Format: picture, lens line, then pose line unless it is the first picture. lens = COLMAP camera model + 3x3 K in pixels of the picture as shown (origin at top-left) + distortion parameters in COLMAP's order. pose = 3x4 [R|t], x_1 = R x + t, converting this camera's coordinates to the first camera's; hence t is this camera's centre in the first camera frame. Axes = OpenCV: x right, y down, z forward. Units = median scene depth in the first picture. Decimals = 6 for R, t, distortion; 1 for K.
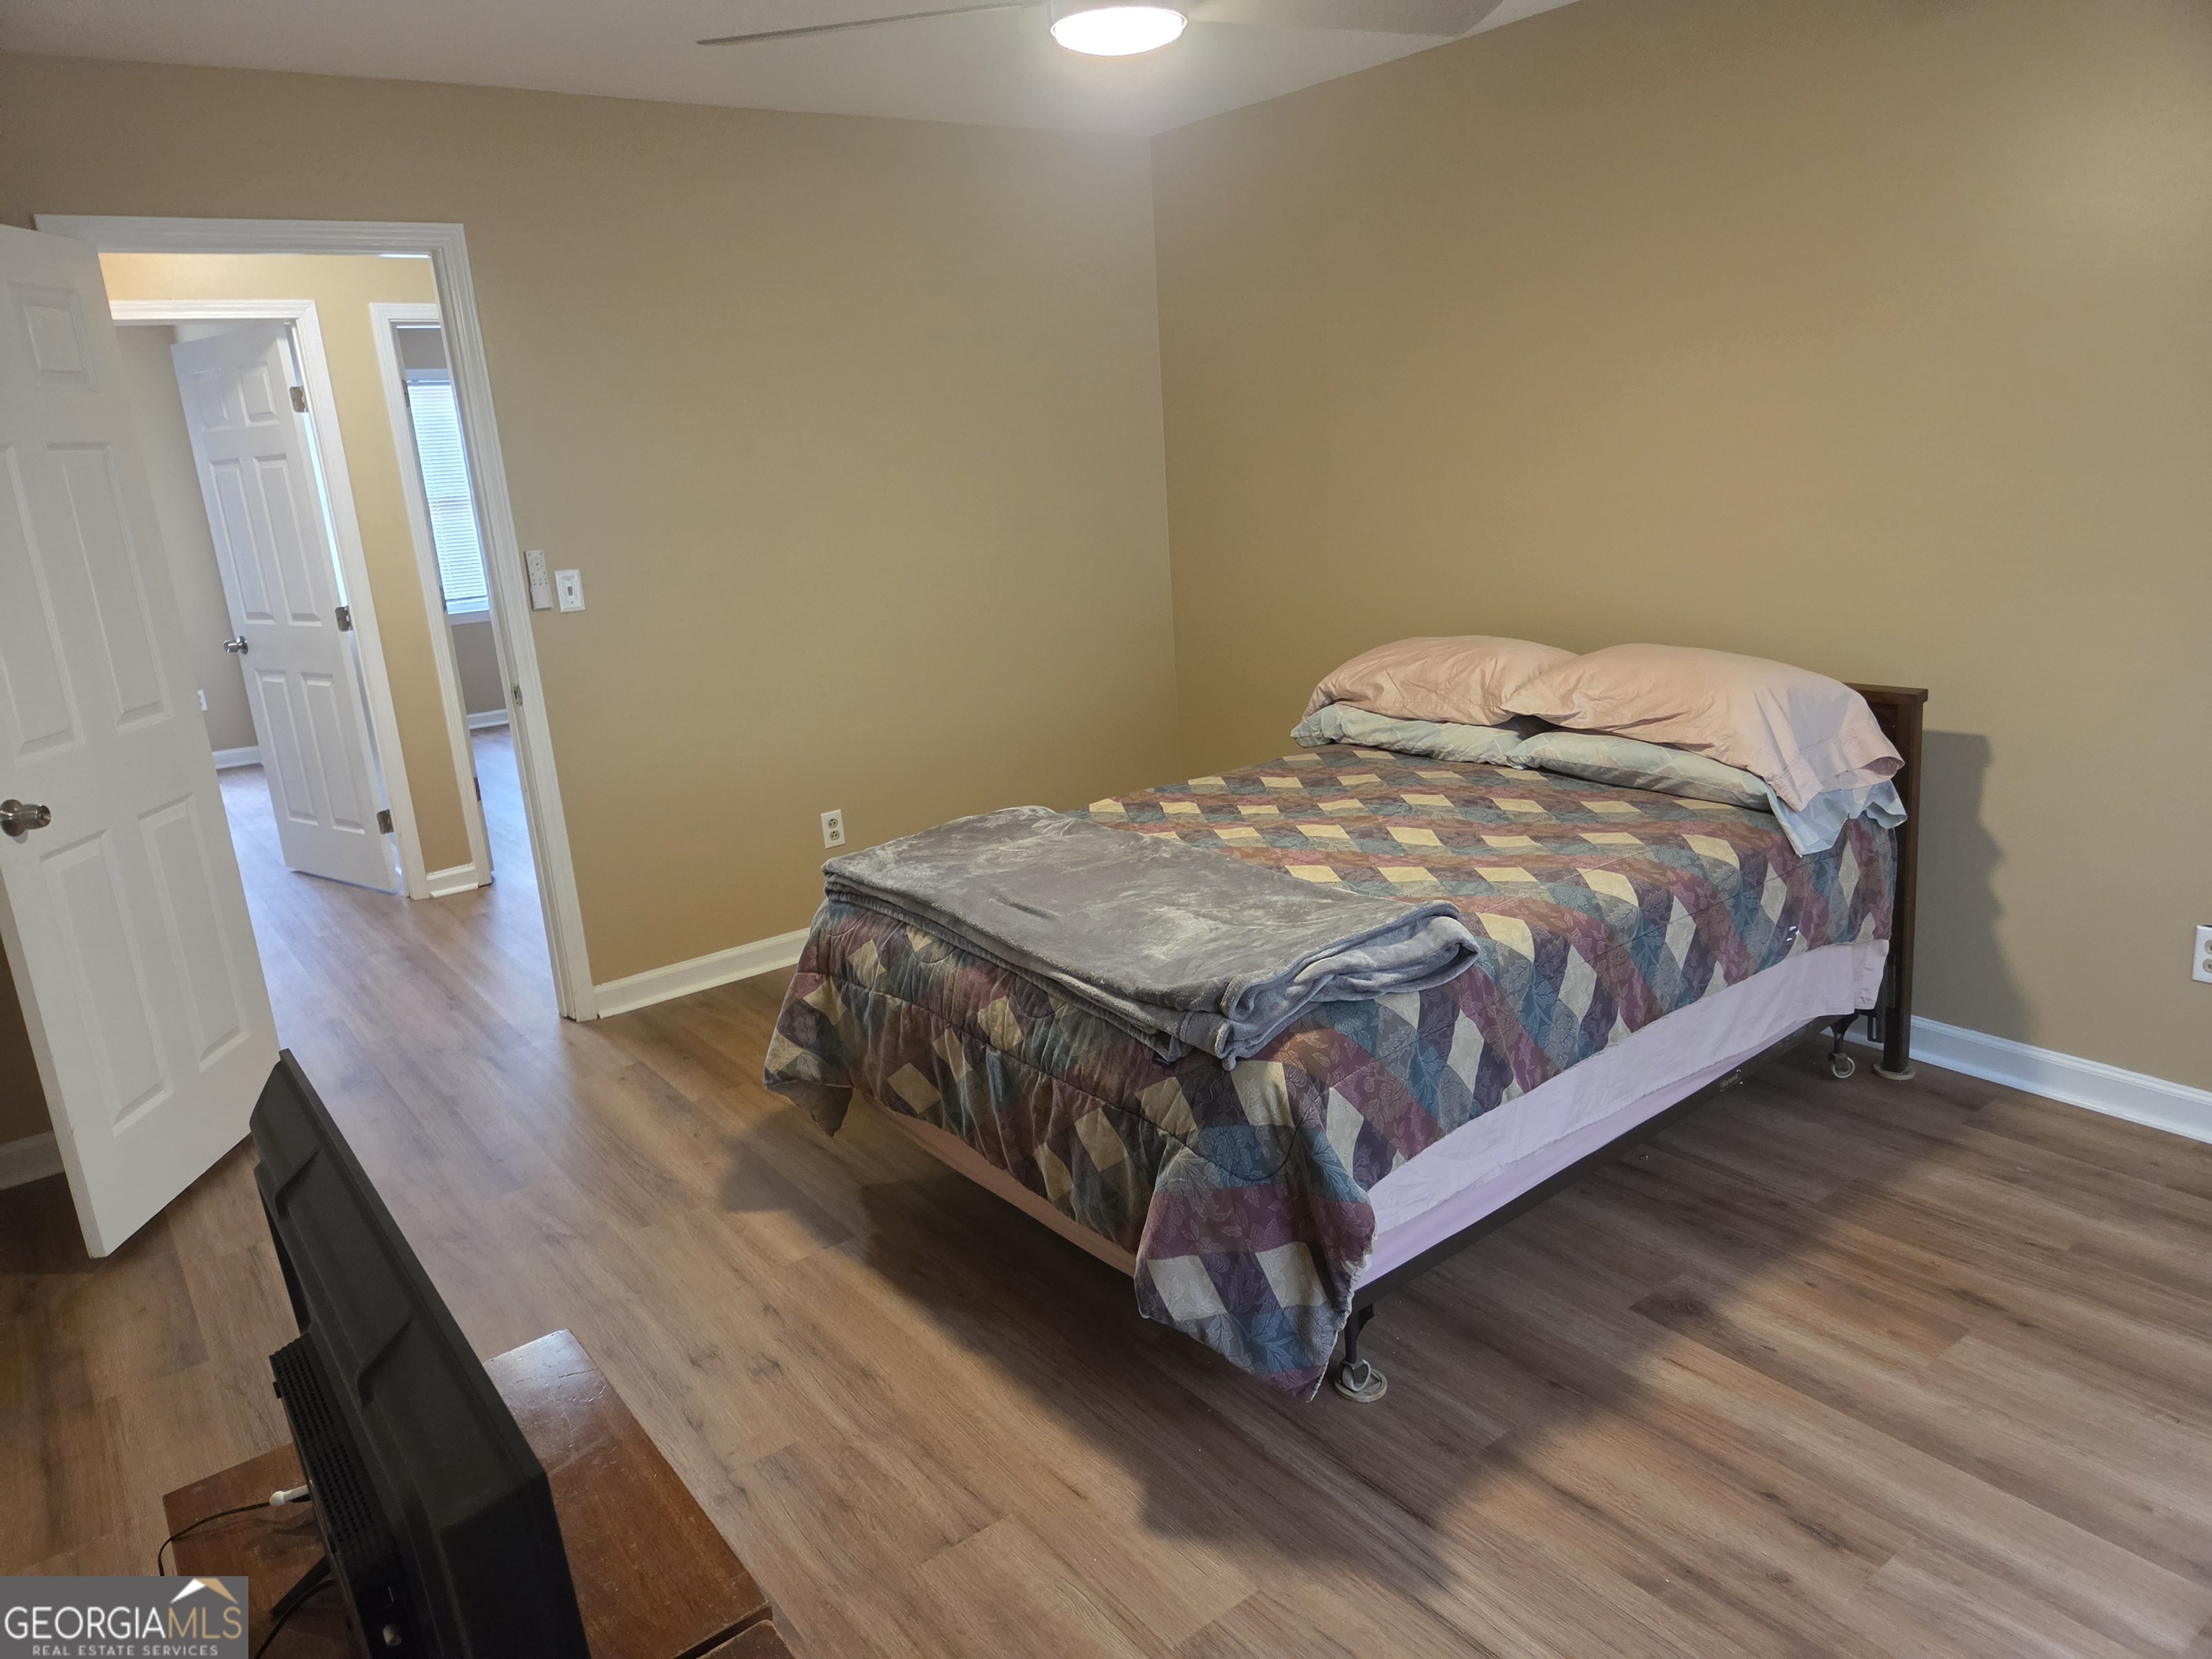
lens RADIAL K [[1484.0, 0, 1104.1], [0, 1484.0, 806.3], [0, 0, 1]] dist [0.069258, -0.053658]
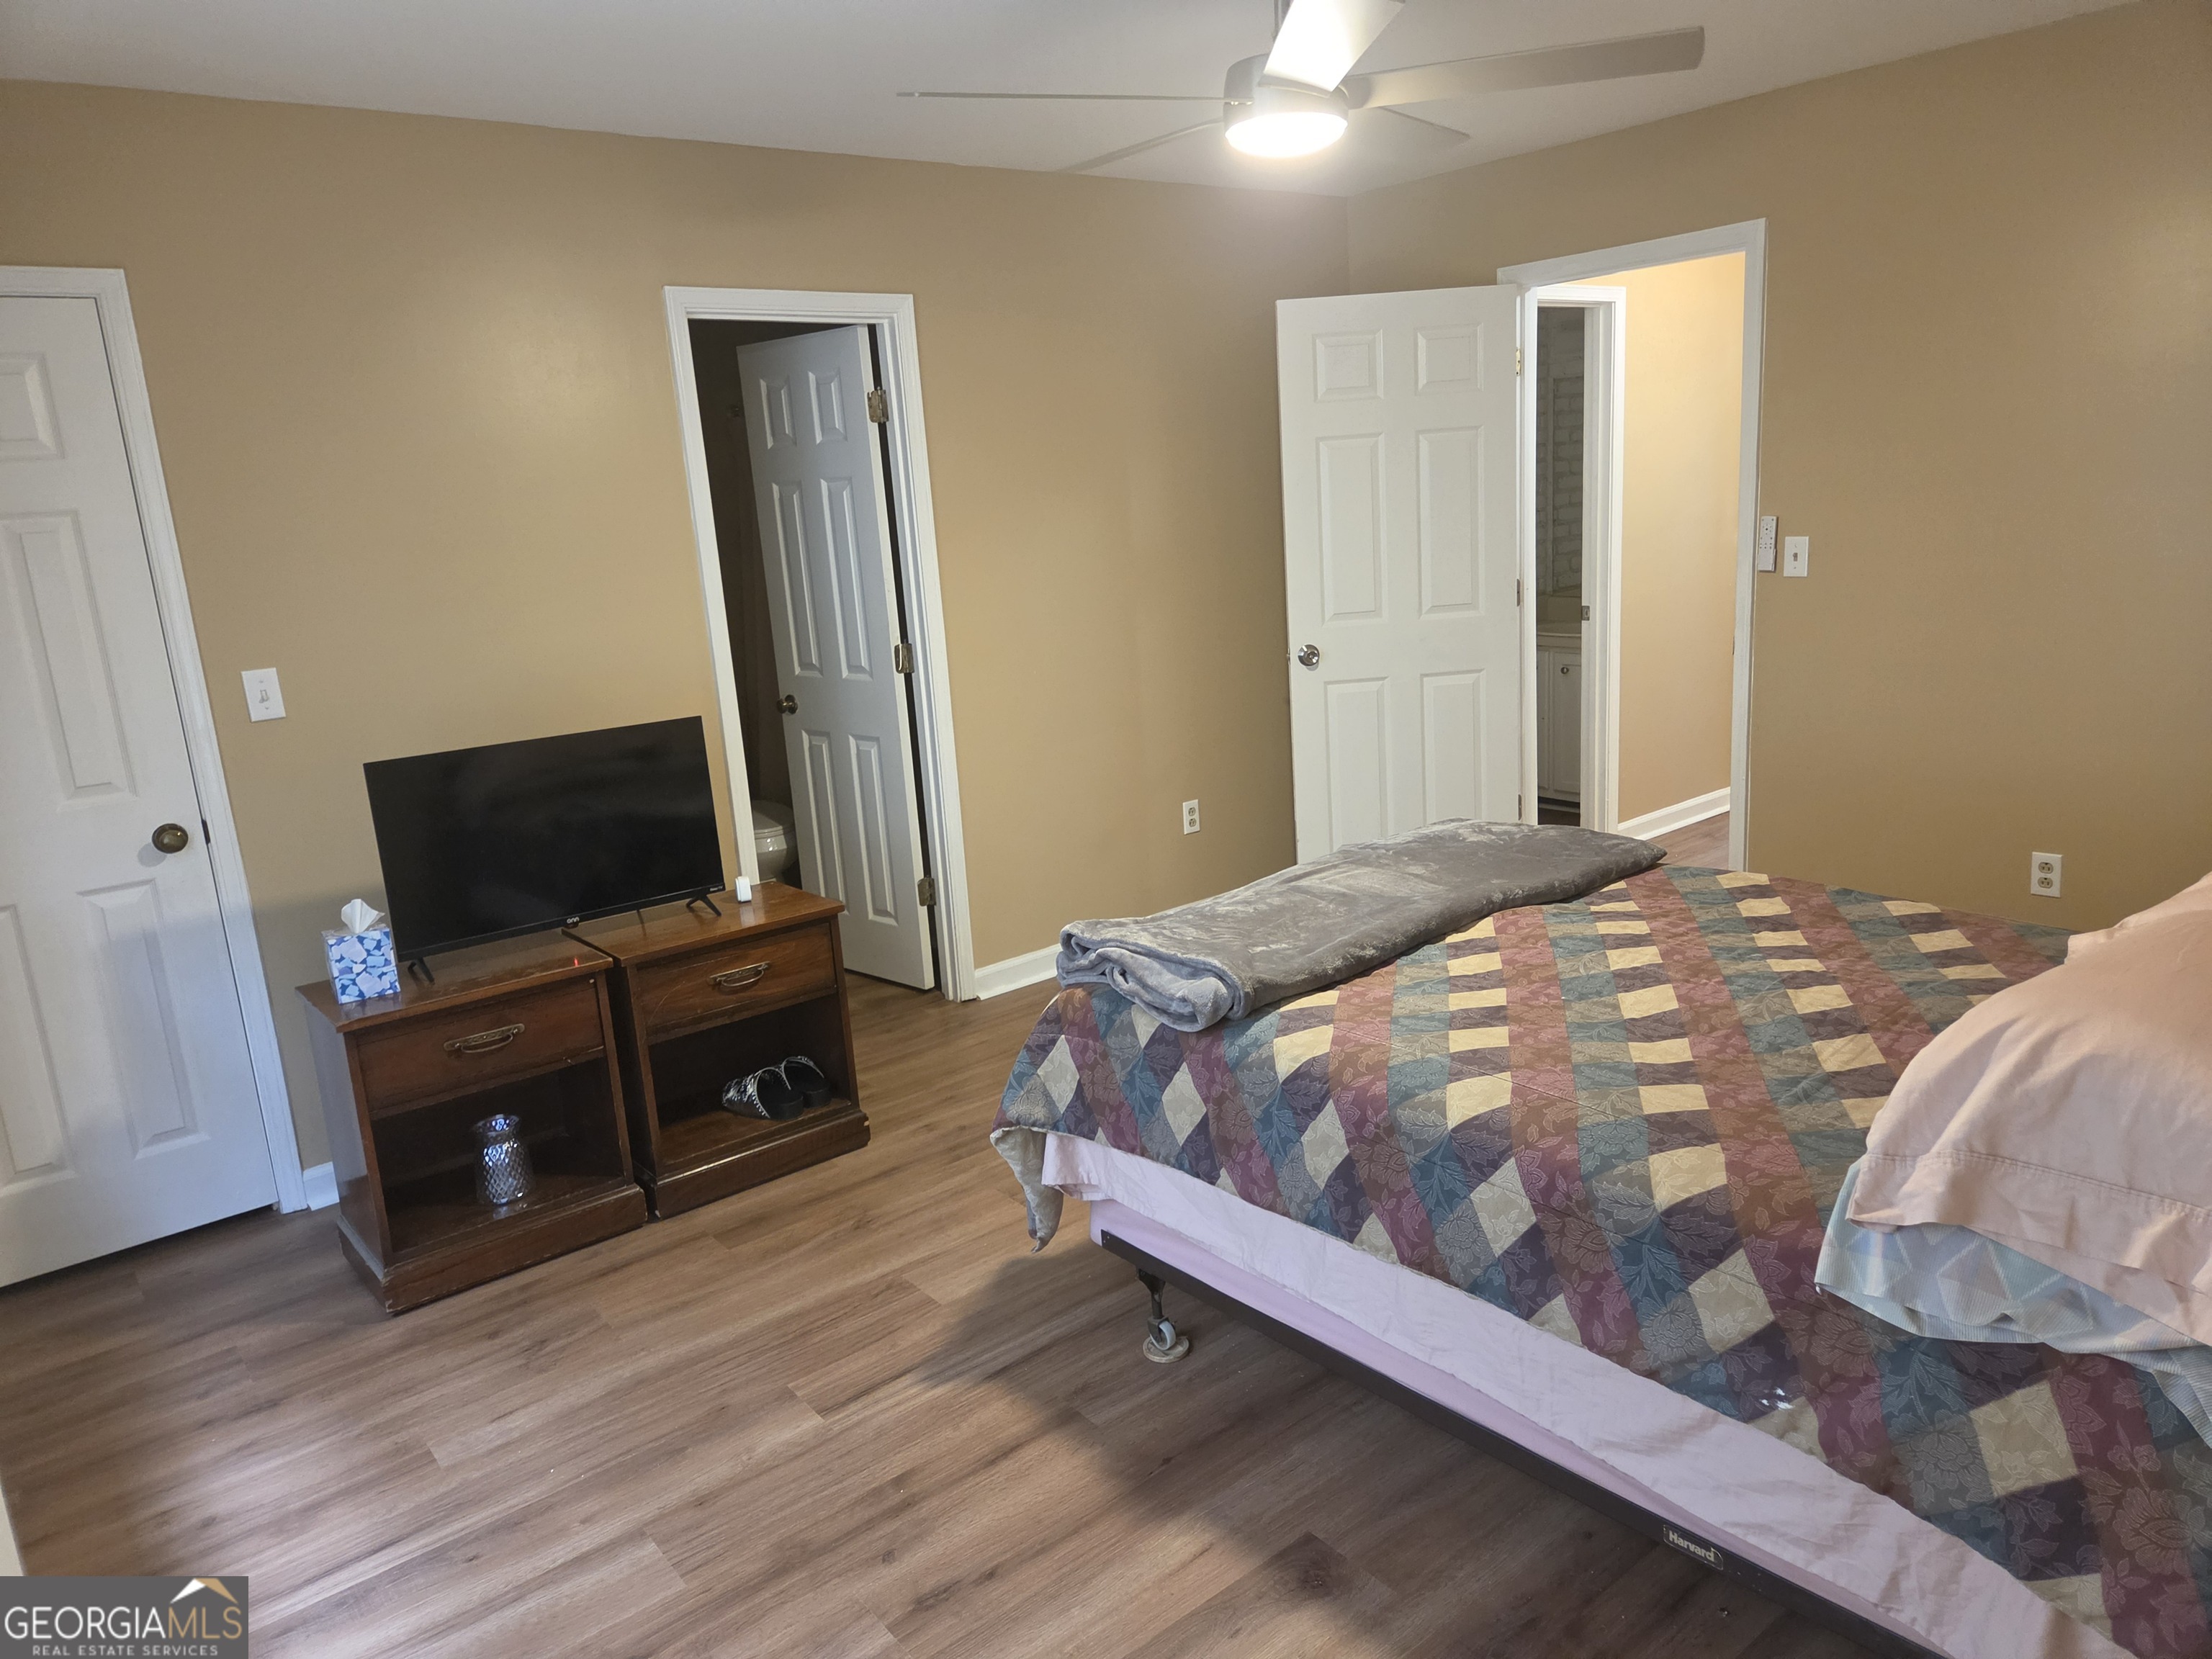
lens RADIAL K [[1478.3, 0, 1109.1], [0, 1478.3, 766.9], [0, 0, 1]] dist [0.063940, -0.055939]
pose [[0.039662, 0.251835, -0.966957, 0.990067], [-0.180567, 0.953593, 0.240948, -0.250636], [0.982763, 0.165044, 0.083295, 0.694360]]
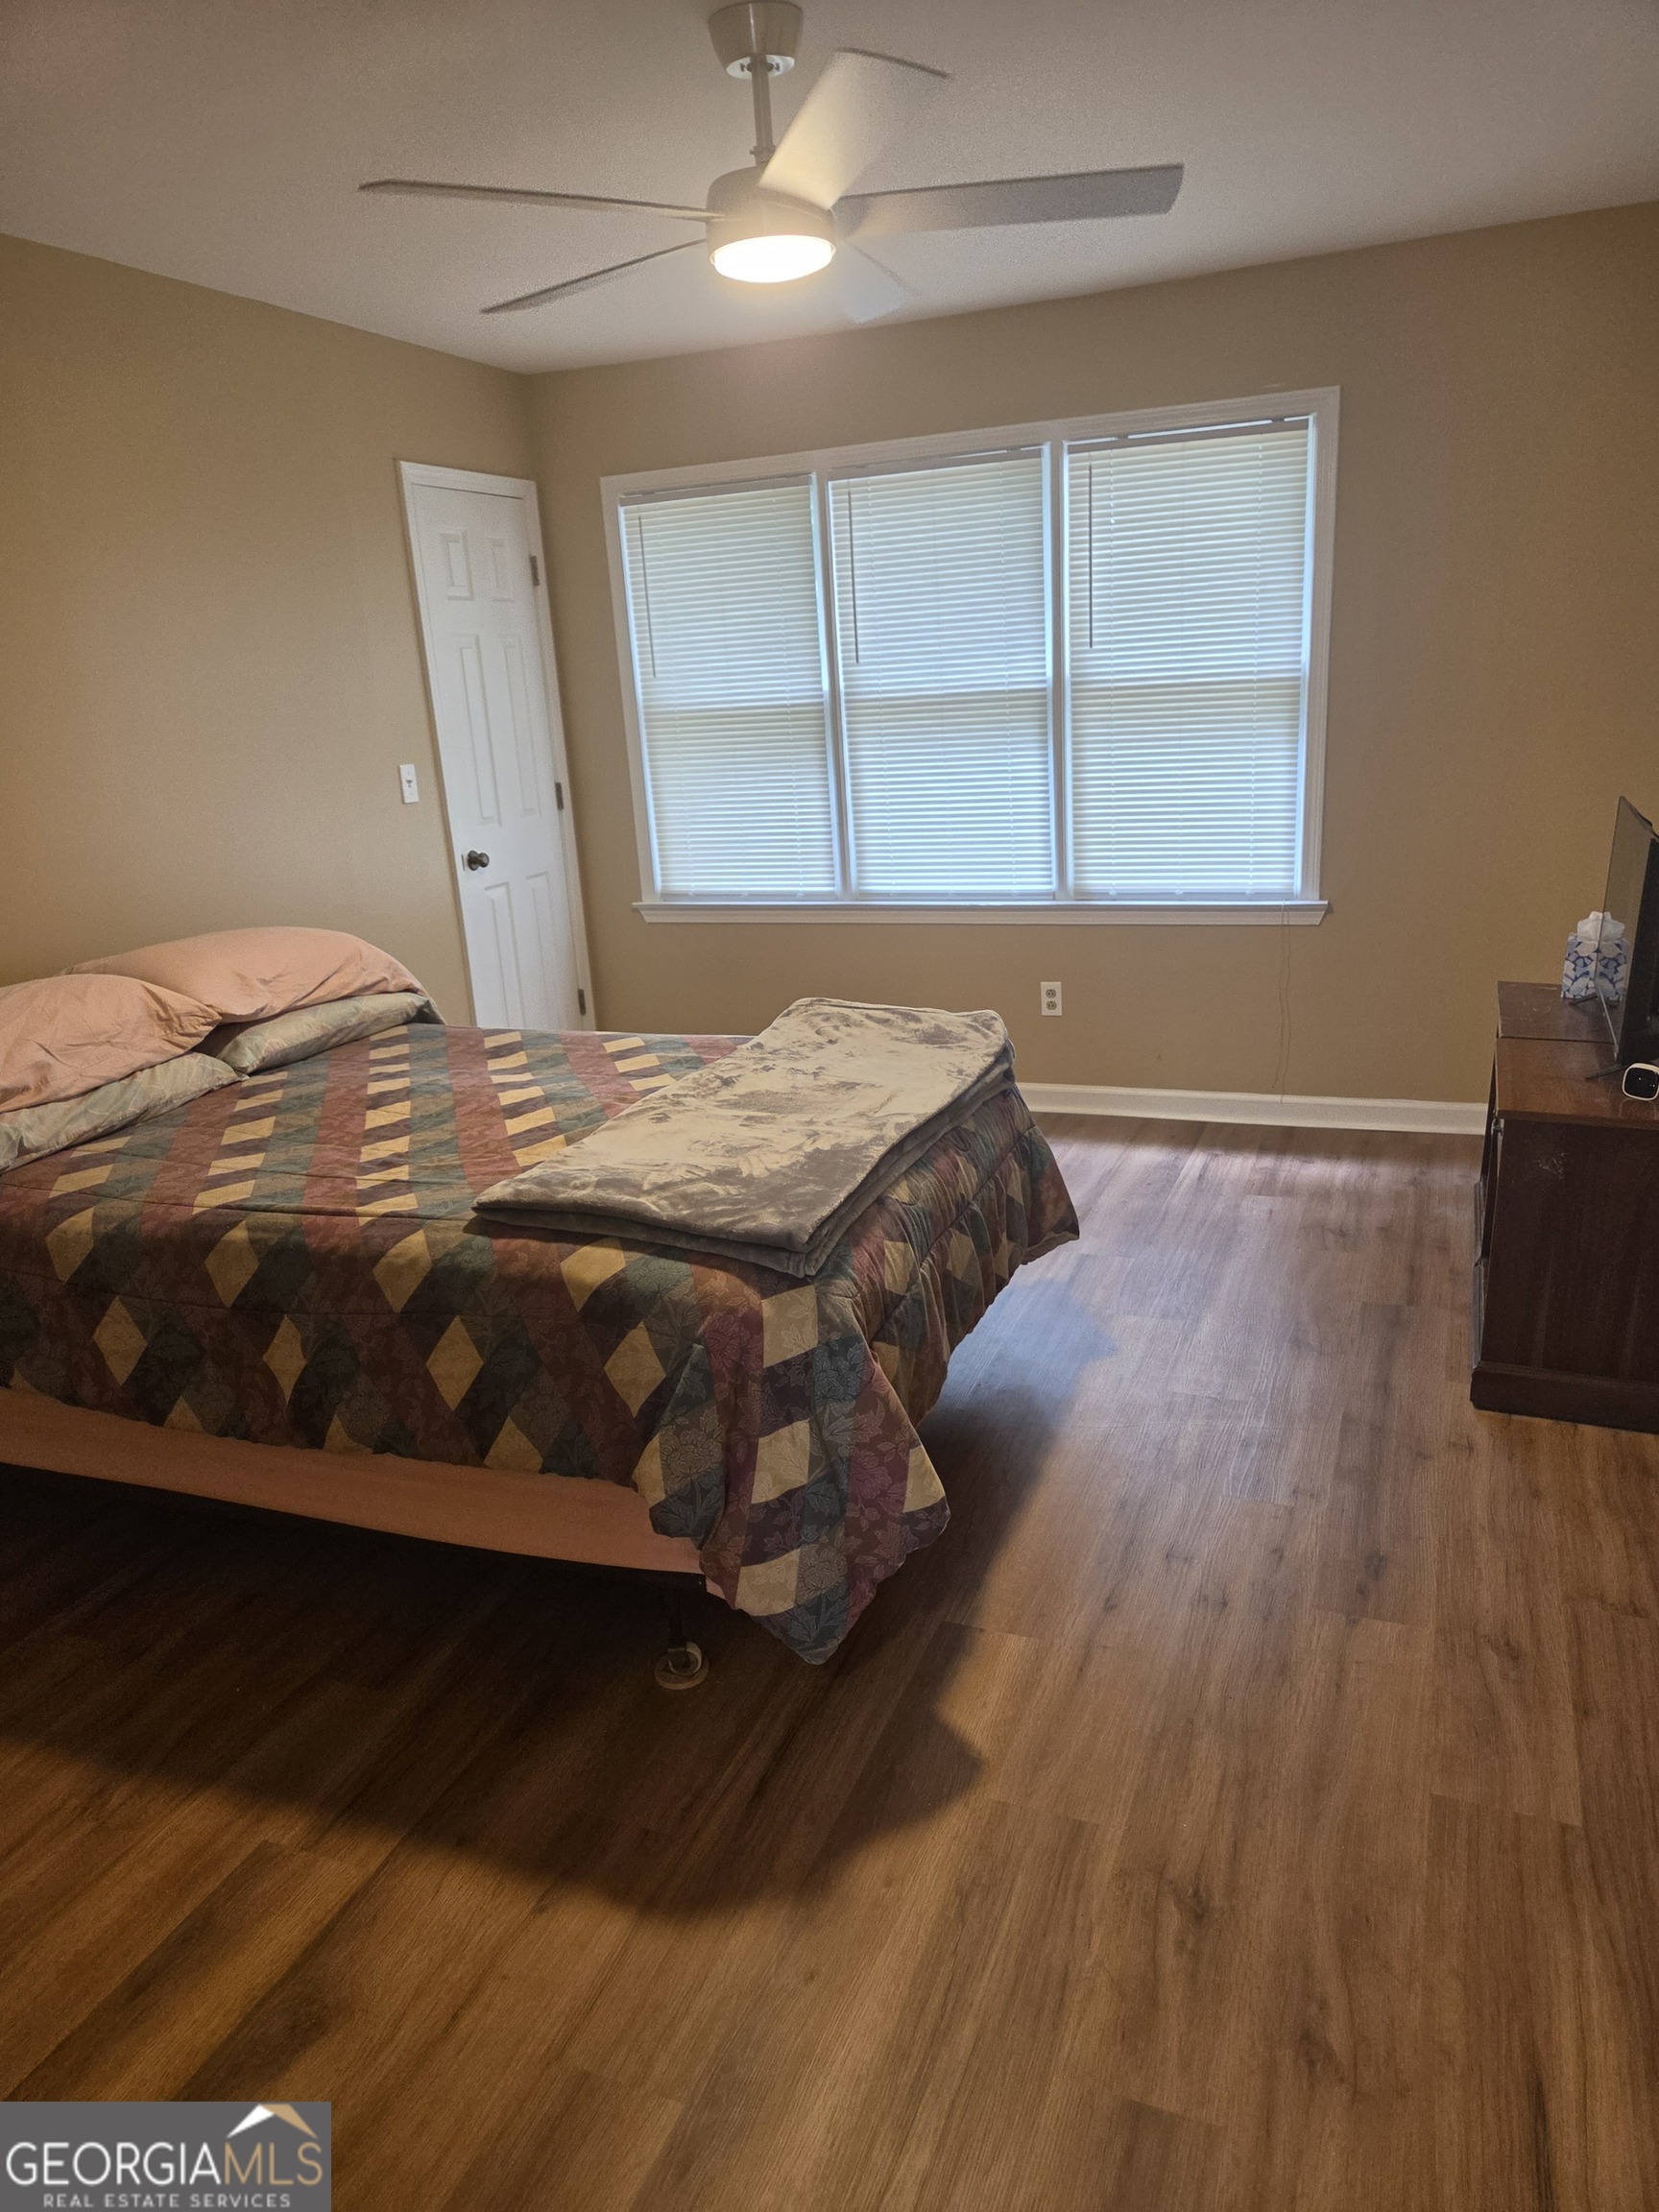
lens RADIAL K [[1484.0, 0, 828.0], [0, 1484.0, 1118.0], [0, 0, 1]] dist [0.069258, -0.053658]
pose [[-0.505538, -0.148415, 0.849944, -0.823448], [0.302756, 0.891942, 0.335825, -0.248678], [-0.807942, 0.427098, -0.405978, 1.350457]]
